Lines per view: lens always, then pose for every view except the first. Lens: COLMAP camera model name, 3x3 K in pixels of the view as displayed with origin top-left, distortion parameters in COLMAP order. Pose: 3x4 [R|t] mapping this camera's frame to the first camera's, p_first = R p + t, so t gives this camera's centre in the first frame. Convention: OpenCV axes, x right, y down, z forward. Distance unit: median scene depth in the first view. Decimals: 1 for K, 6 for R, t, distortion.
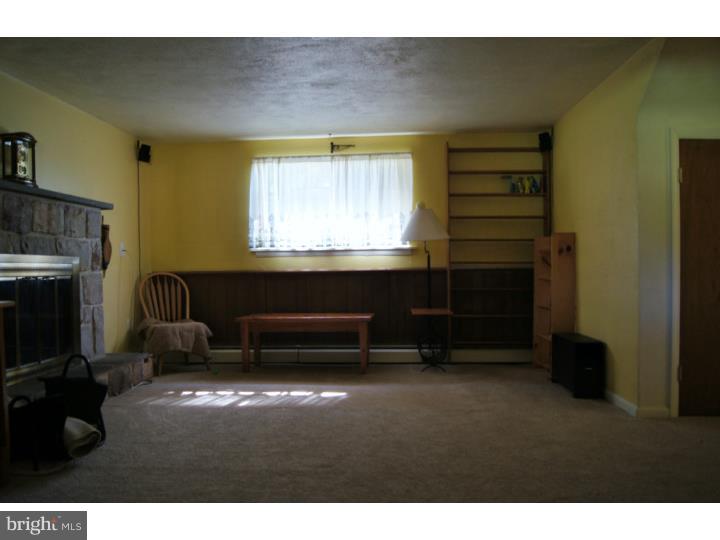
lens RADIAL K [[566.2, 0, 358.1], [0, 566.2, 278.7], [0, 0, 1]] dist [-0.066720, 0.000311]
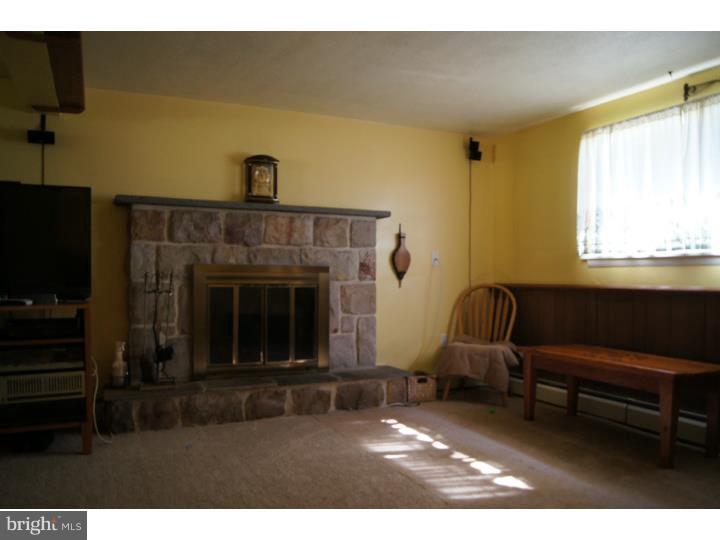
lens RADIAL K [[566.2, 0, 358.1], [0, 566.2, 278.7], [0, 0, 1]] dist [-0.066720, 0.000311]
pose [[0.486064, 0.020399, -0.873685, 0.319886], [-0.032626, 0.999454, 0.005185, -0.017838], [0.873314, 0.025985, 0.486464, 0.403957]]
